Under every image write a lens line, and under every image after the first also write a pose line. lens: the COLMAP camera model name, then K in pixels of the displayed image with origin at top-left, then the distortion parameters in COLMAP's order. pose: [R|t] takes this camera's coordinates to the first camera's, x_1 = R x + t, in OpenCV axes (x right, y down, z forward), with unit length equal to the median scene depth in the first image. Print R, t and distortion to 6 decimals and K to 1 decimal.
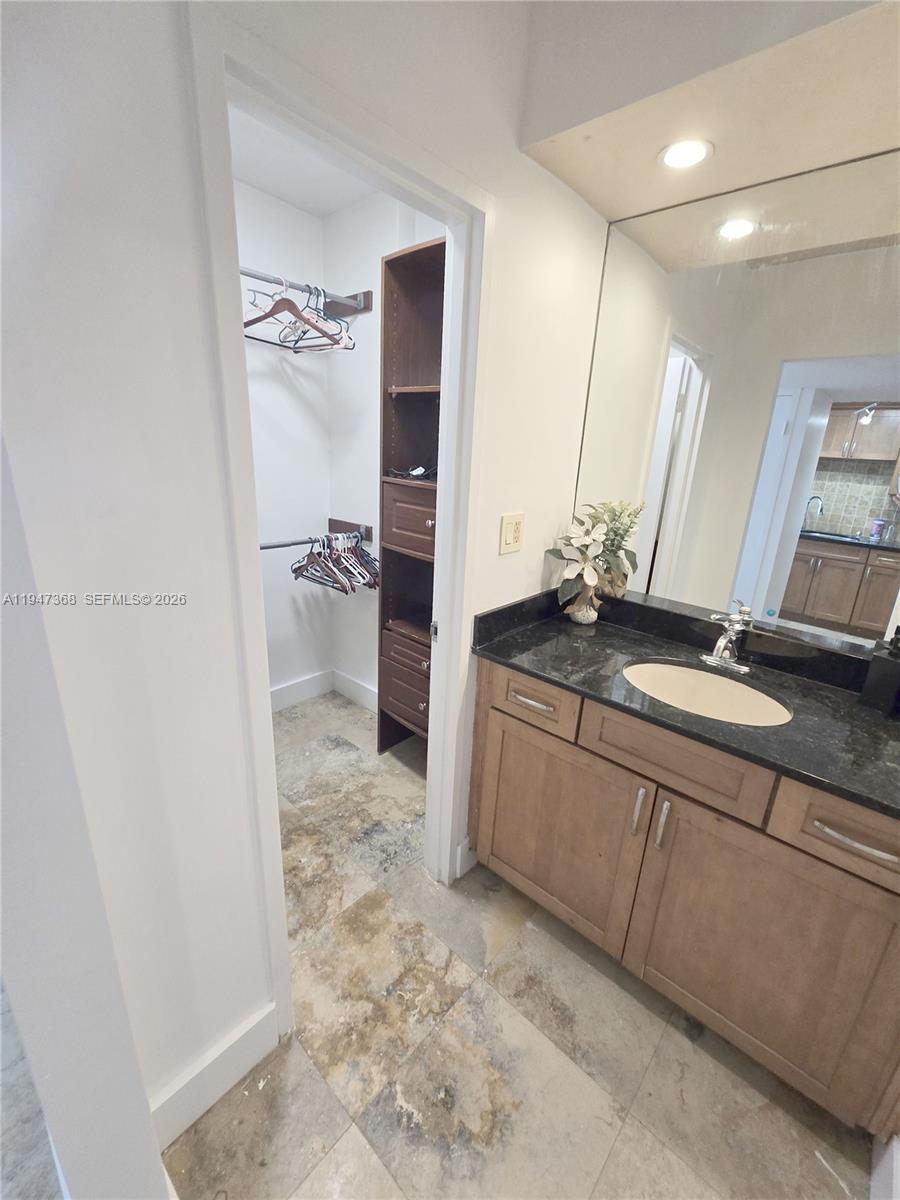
lens RADIAL K [[491.3, 0, 453.3], [0, 491.3, 604.9], [0, 0, 1]] dist [-0.001821, 0.000329]
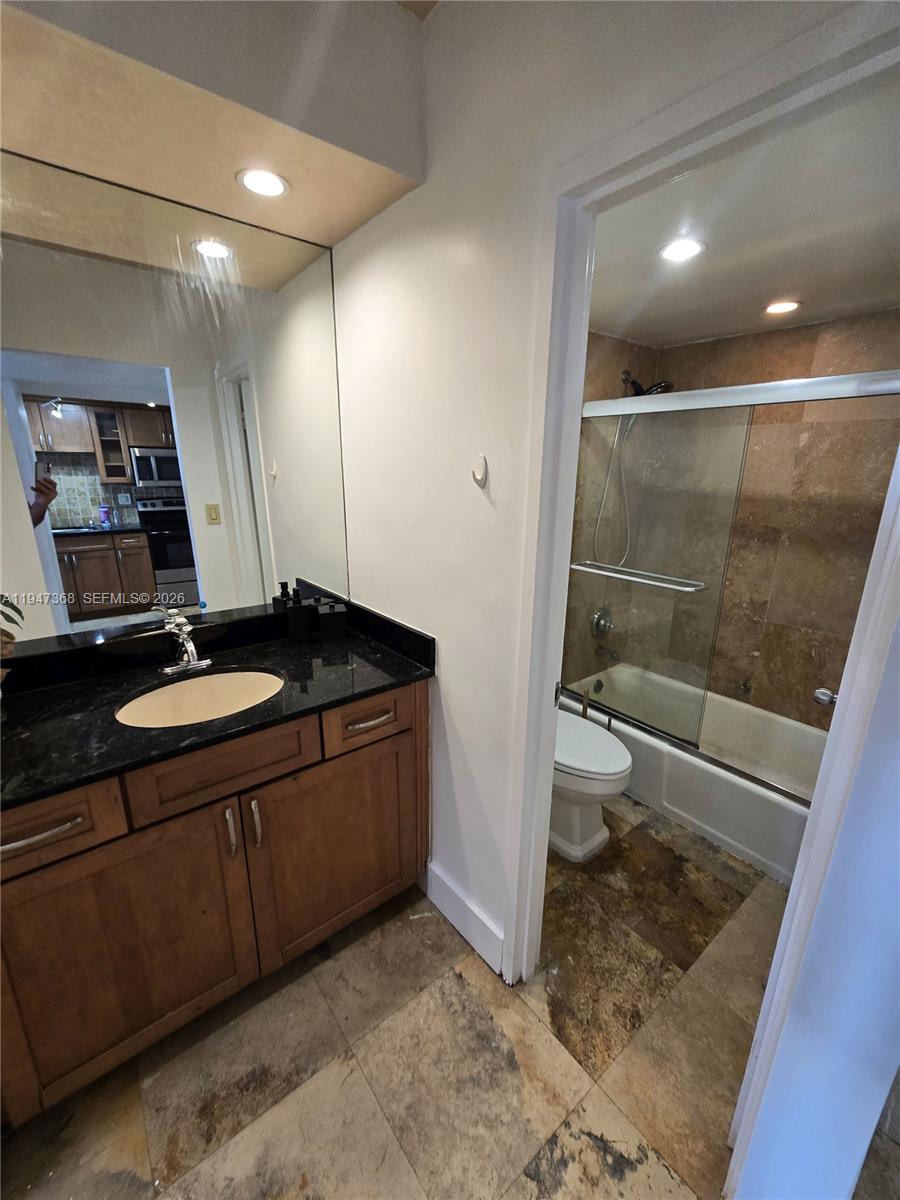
lens RADIAL K [[491.3, 0, 454.6], [0, 491.3, 599.3], [0, 0, 1]] dist [-0.001821, 0.000329]
pose [[0.166528, -0.308422, 0.936560, -0.296911], [0.296238, 0.921592, 0.250820, -0.111811], [-0.940485, 0.235676, 0.244838, 0.219050]]
